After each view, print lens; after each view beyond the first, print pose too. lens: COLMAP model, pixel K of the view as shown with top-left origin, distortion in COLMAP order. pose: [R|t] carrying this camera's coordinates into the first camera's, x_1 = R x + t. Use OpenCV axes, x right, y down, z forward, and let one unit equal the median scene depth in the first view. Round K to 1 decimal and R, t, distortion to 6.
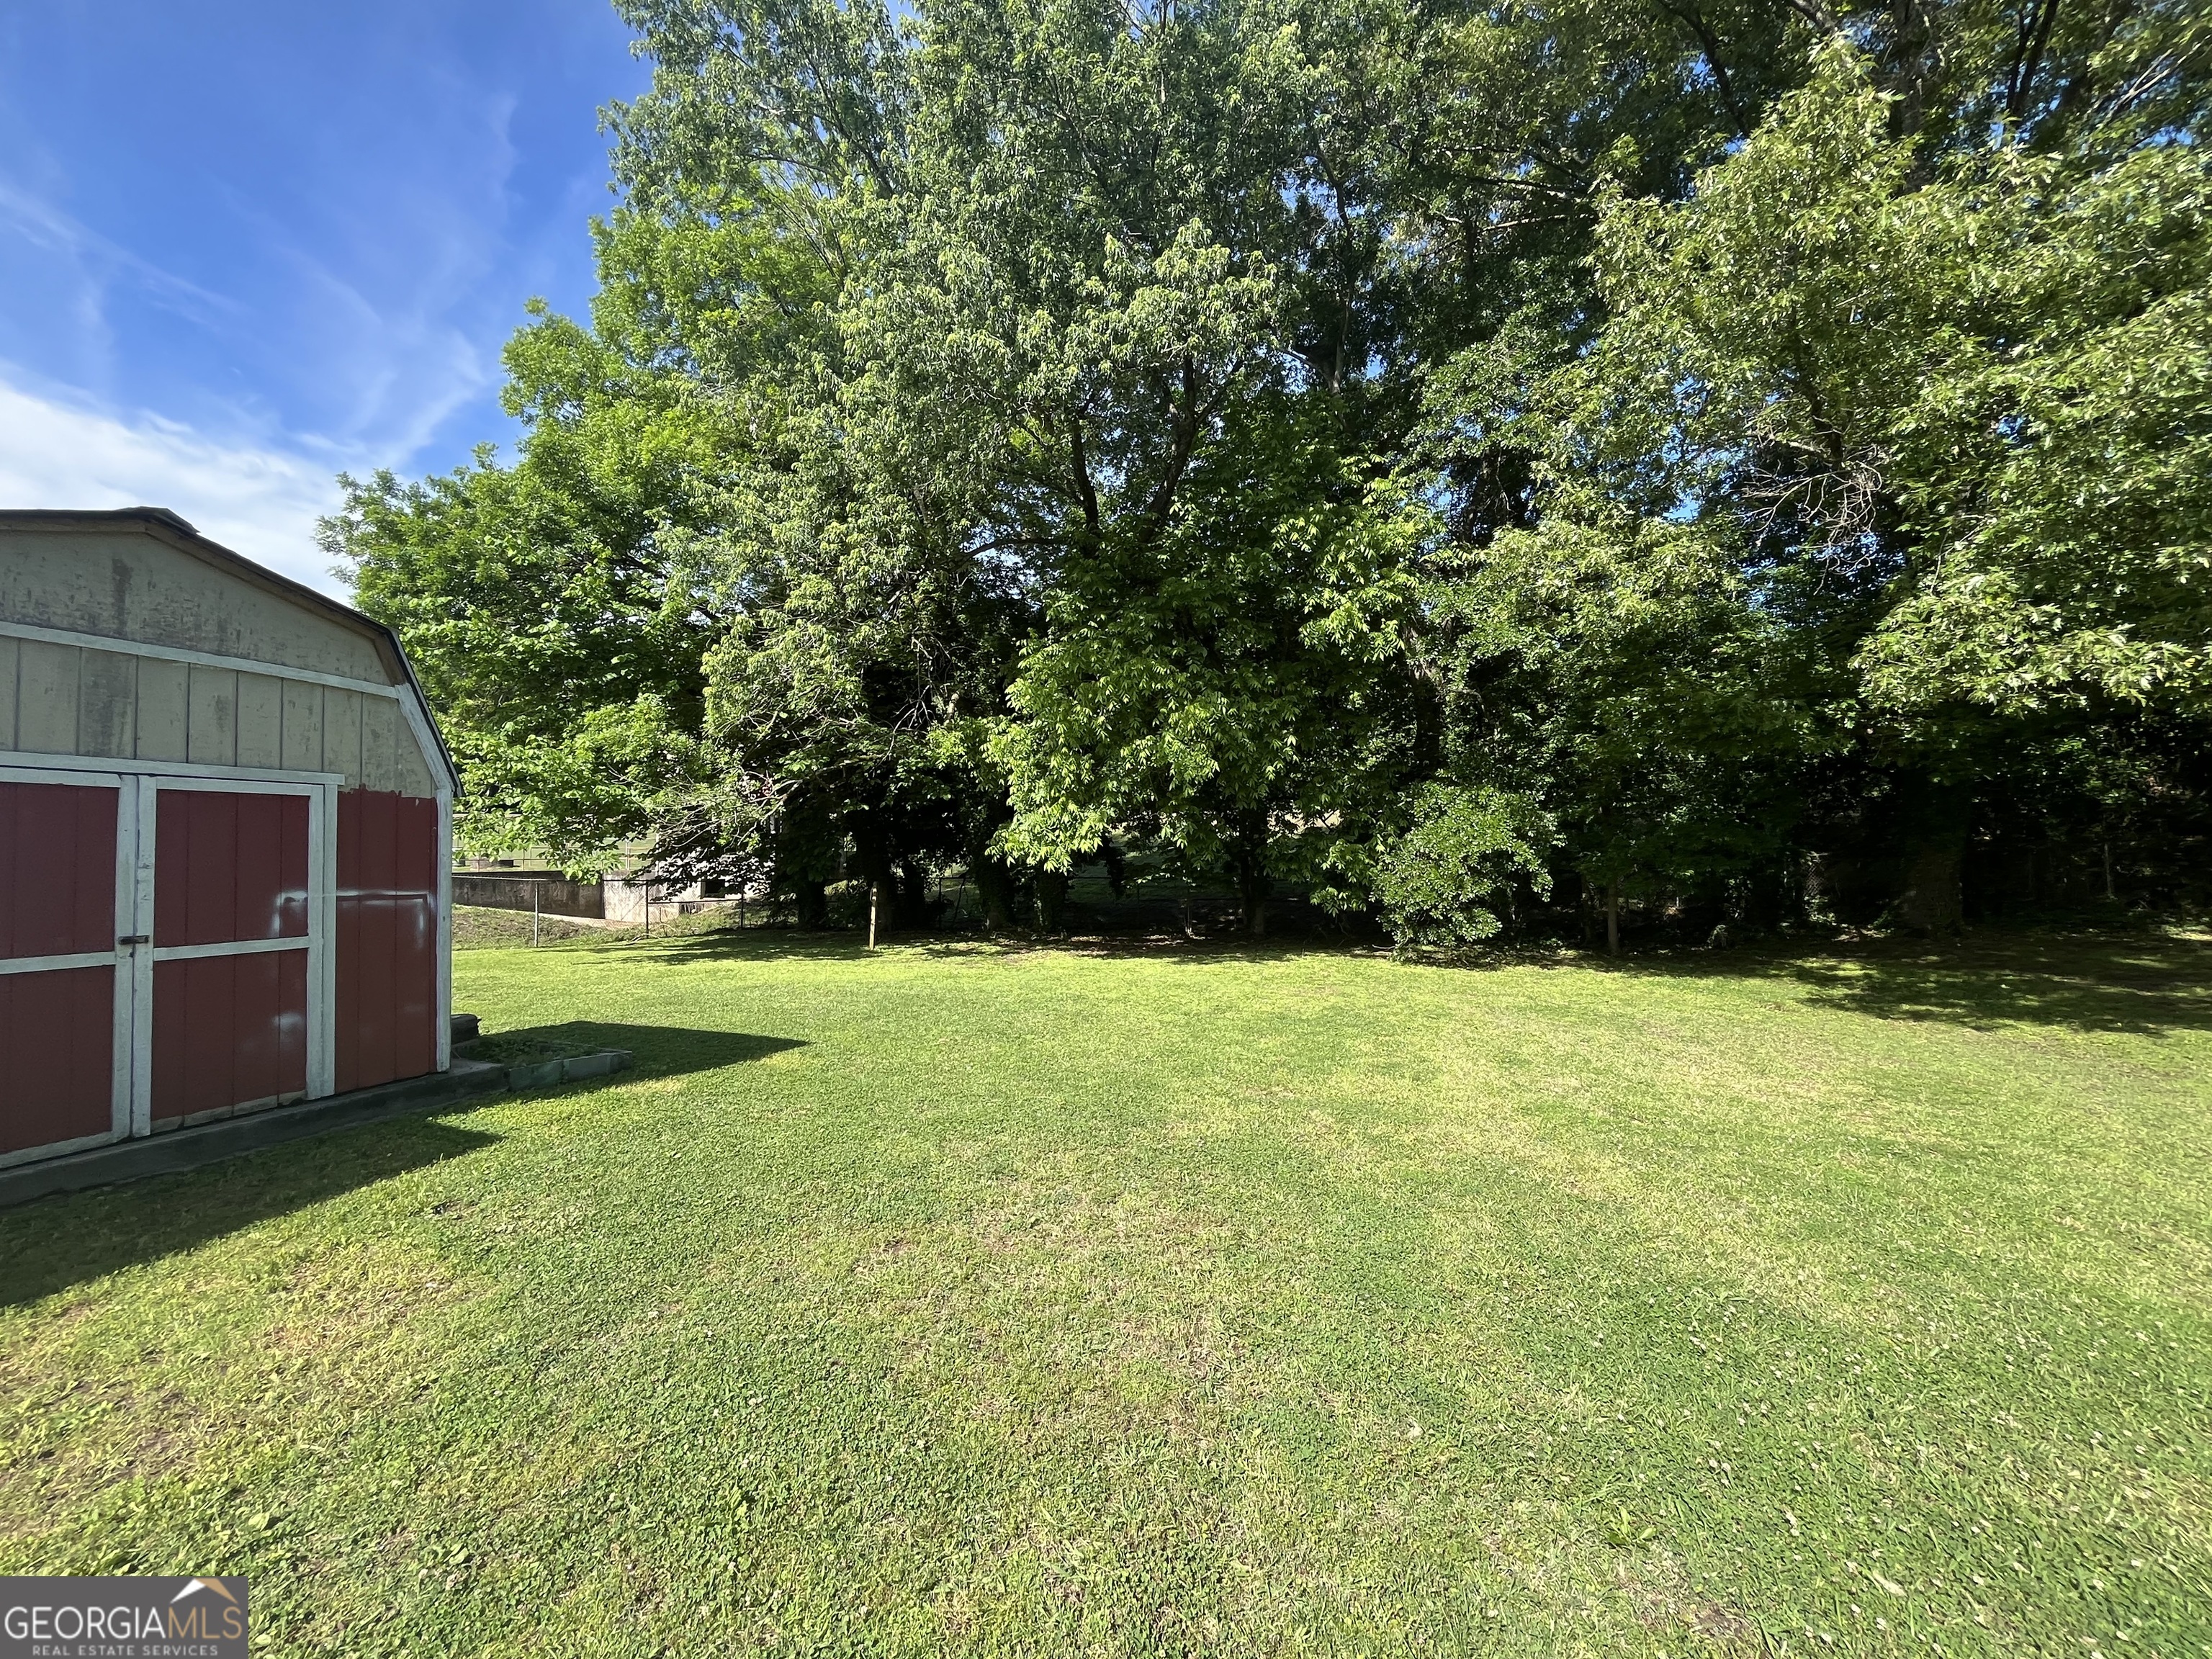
lens RADIAL K [[888.9, 0, 1108.0], [0, 888.9, 837.9], [0, 0, 1]] dist [-0.003620, -0.000009]
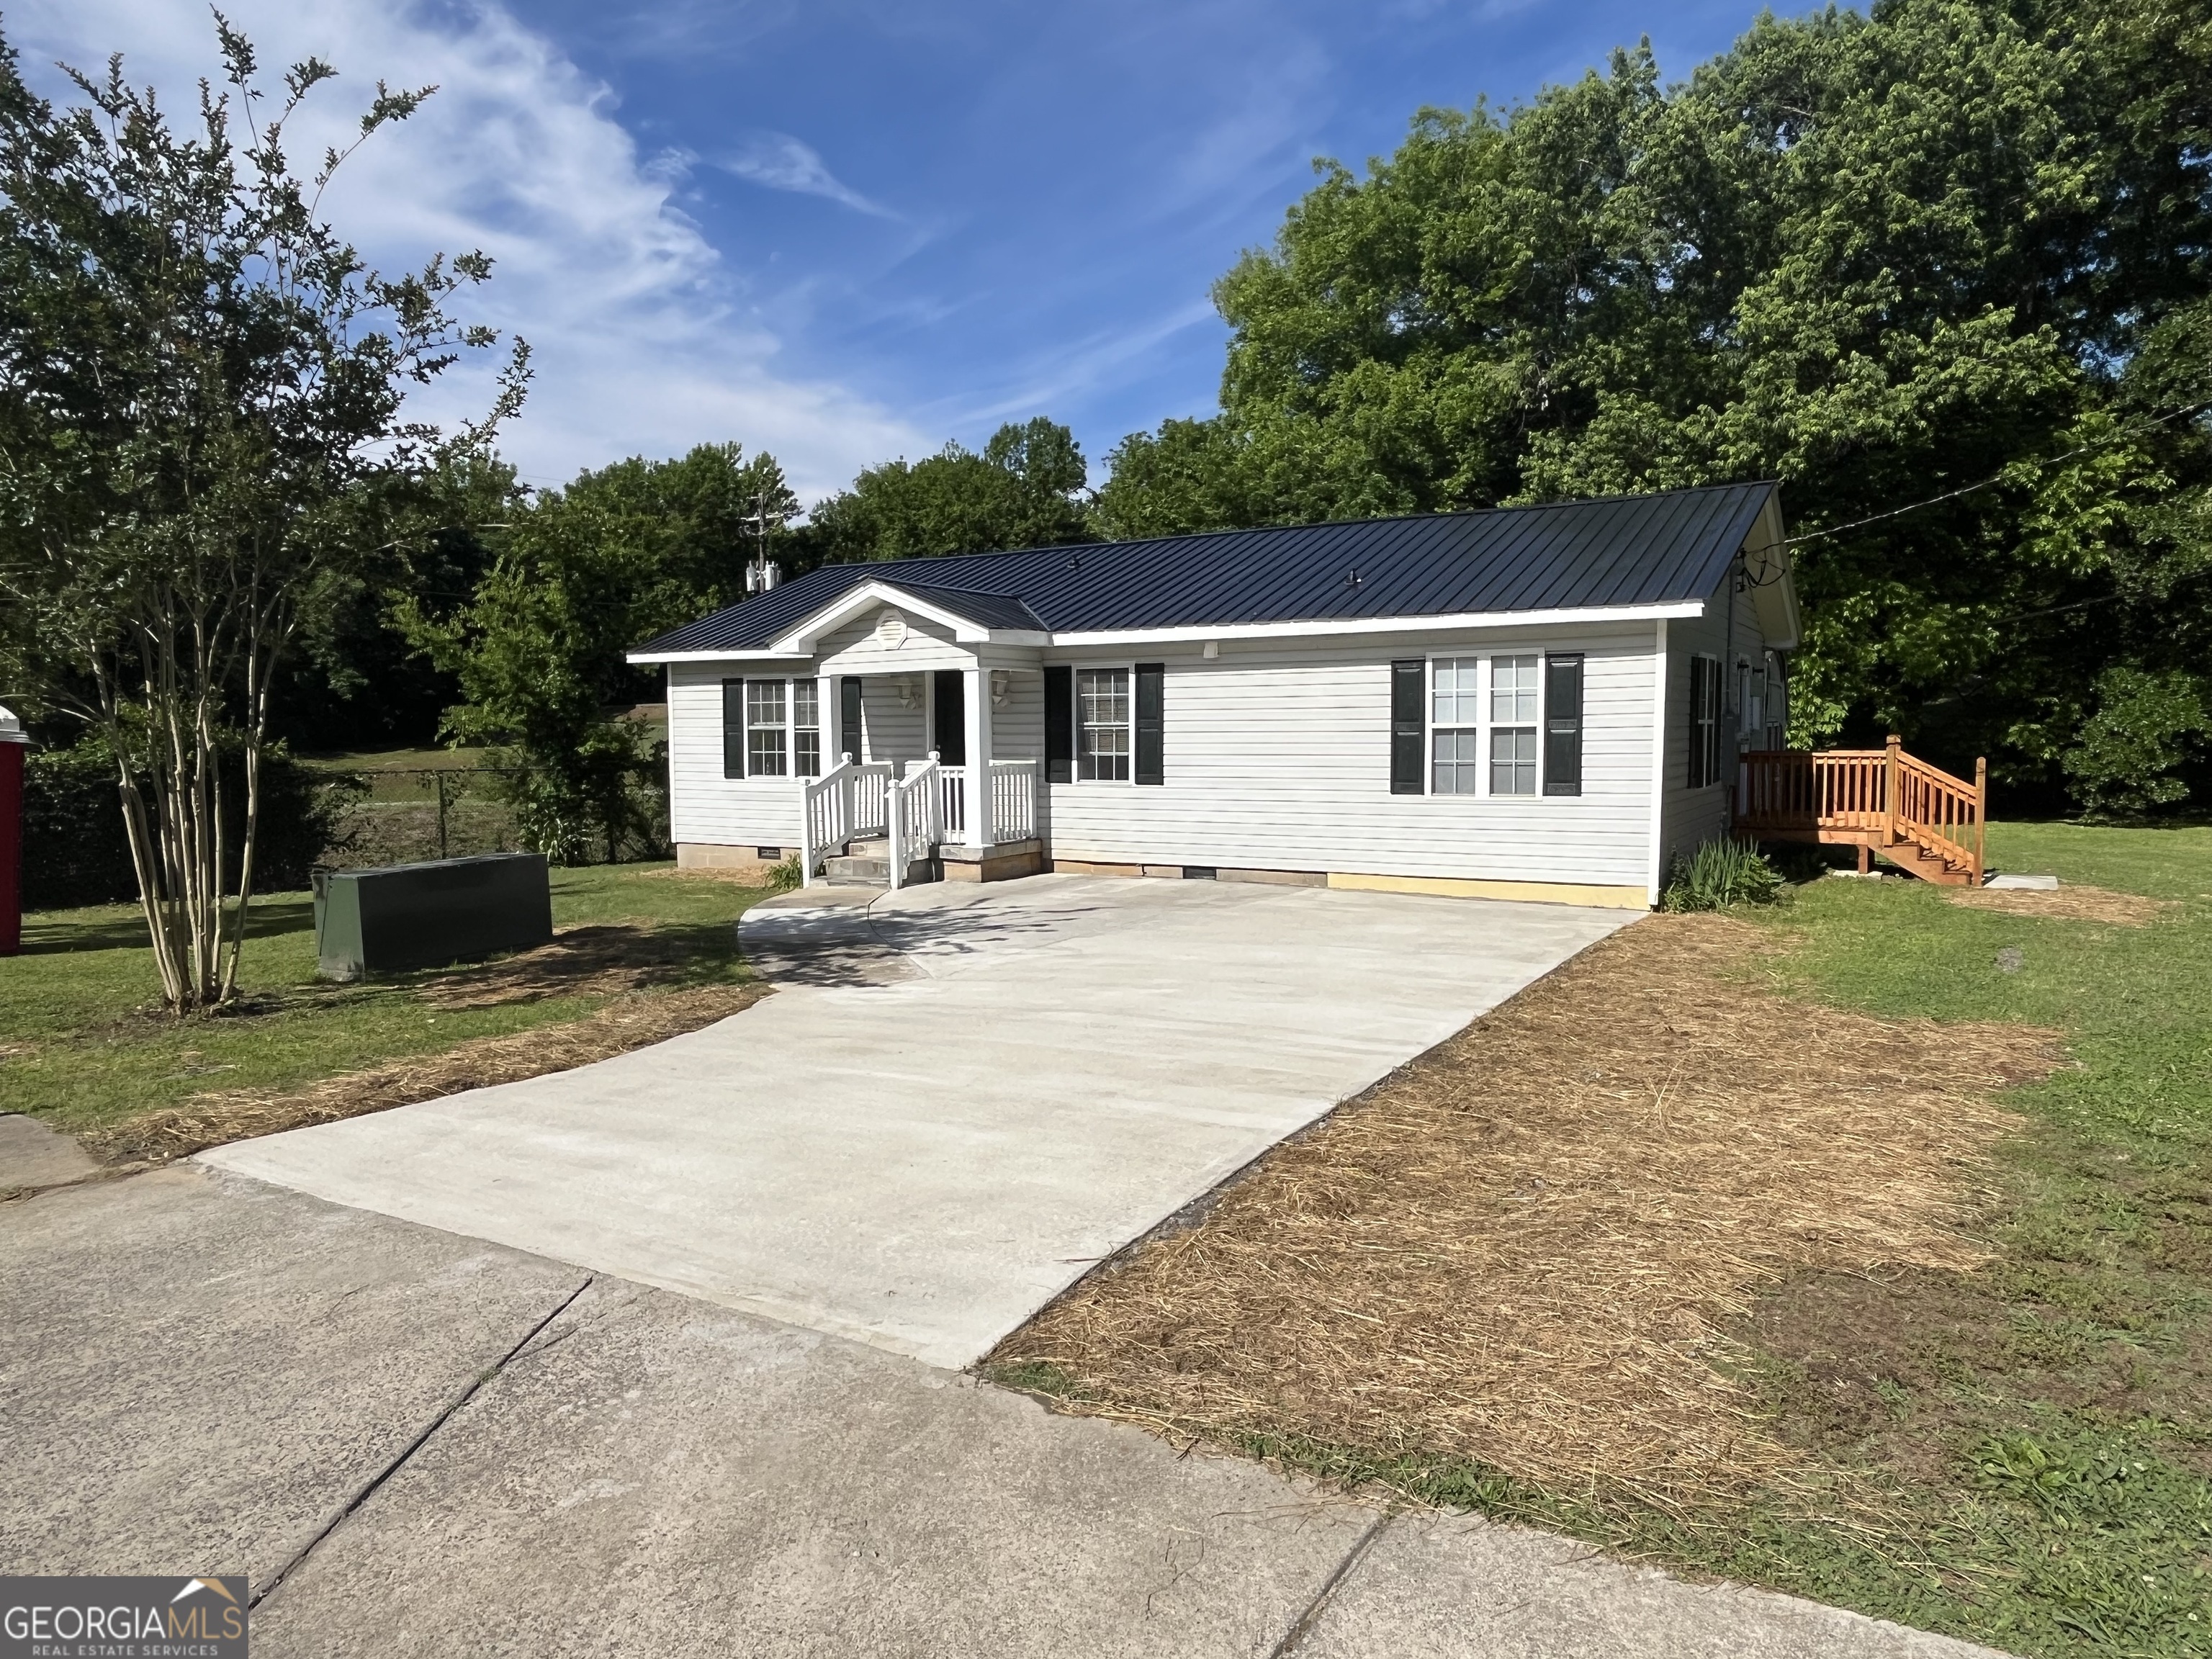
lens RADIAL K [[1419.0, 0, 1099.4], [0, 1419.0, 829.2], [0, 0, 1]] dist [-0.002479, -0.006180]
pose [[0.984098, -0.004434, -0.177569, -0.687008], [0.019360, 0.996410, 0.082415, -0.037582], [0.176566, -0.084542, 0.980651, -1.170345]]
